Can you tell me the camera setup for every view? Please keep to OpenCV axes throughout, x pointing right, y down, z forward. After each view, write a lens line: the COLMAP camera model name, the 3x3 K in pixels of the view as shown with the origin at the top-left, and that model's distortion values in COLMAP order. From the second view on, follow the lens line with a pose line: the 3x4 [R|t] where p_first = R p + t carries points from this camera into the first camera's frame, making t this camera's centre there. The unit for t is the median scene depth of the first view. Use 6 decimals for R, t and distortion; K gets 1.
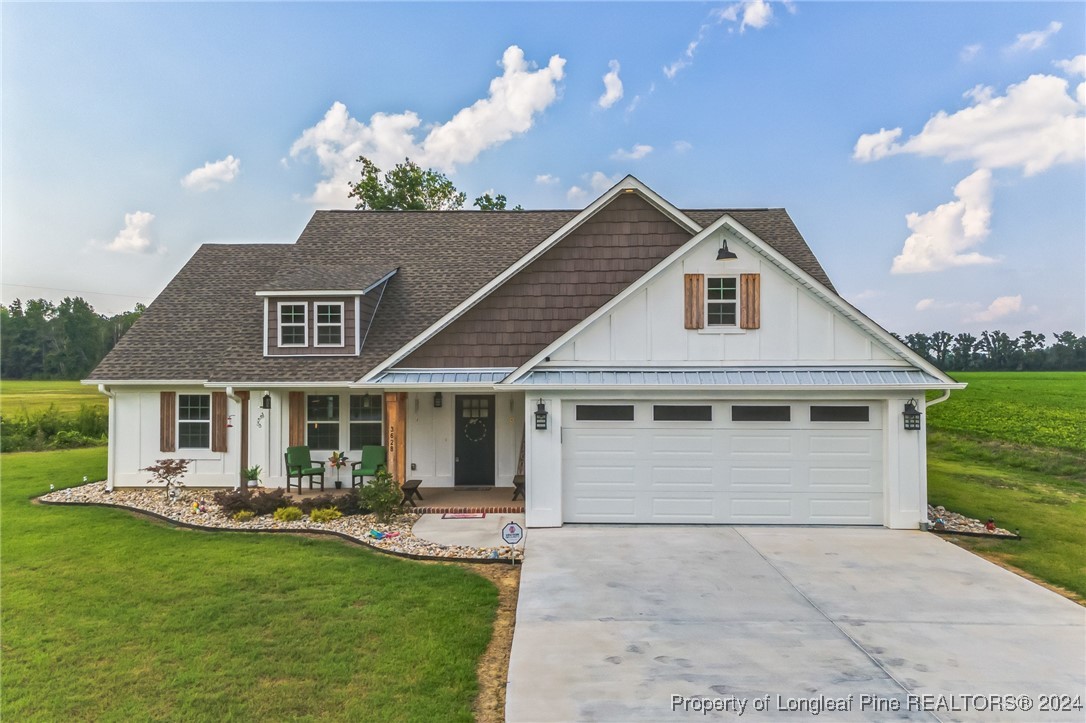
lens RADIAL K [[794.0, 0, 543.0], [0, 794.0, 361.5], [0, 0, 1]] dist [0.038643, 0.003678]
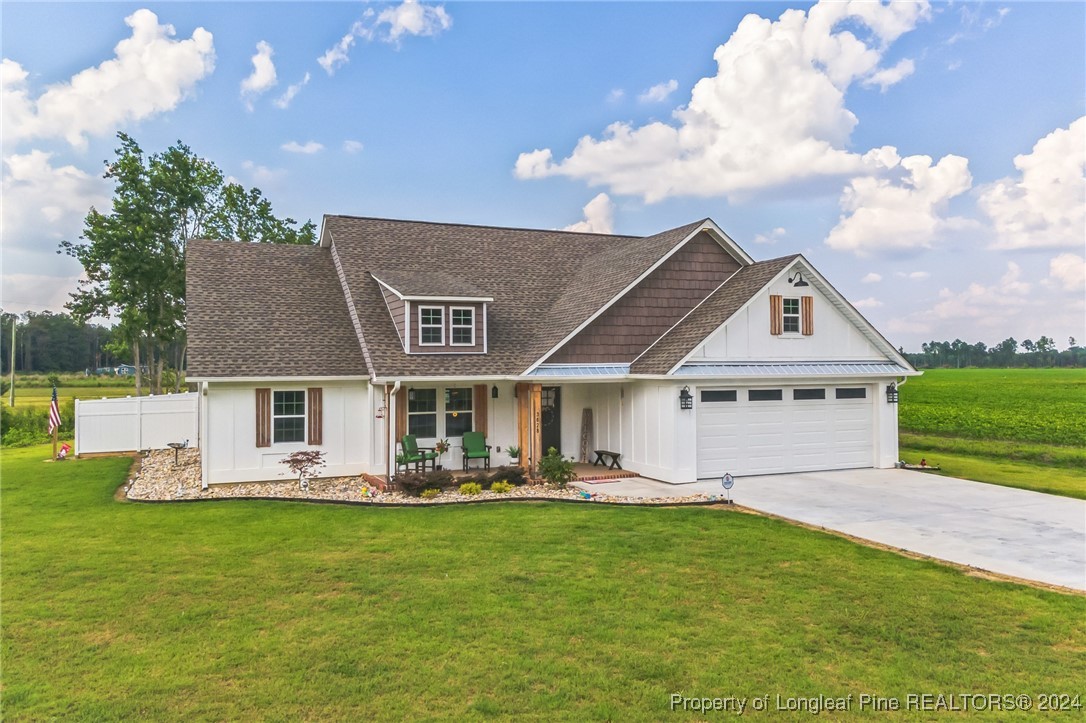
lens RADIAL K [[797.3, 0, 543.0], [0, 797.3, 361.5], [0, 0, 1]] dist [0.012798, 0.003609]
pose [[0.912125, -0.002737, 0.409903, -0.633699], [0.002379, 0.999996, 0.001385, 0.002908], [-0.409906, -0.000288, 0.912128, -0.095684]]
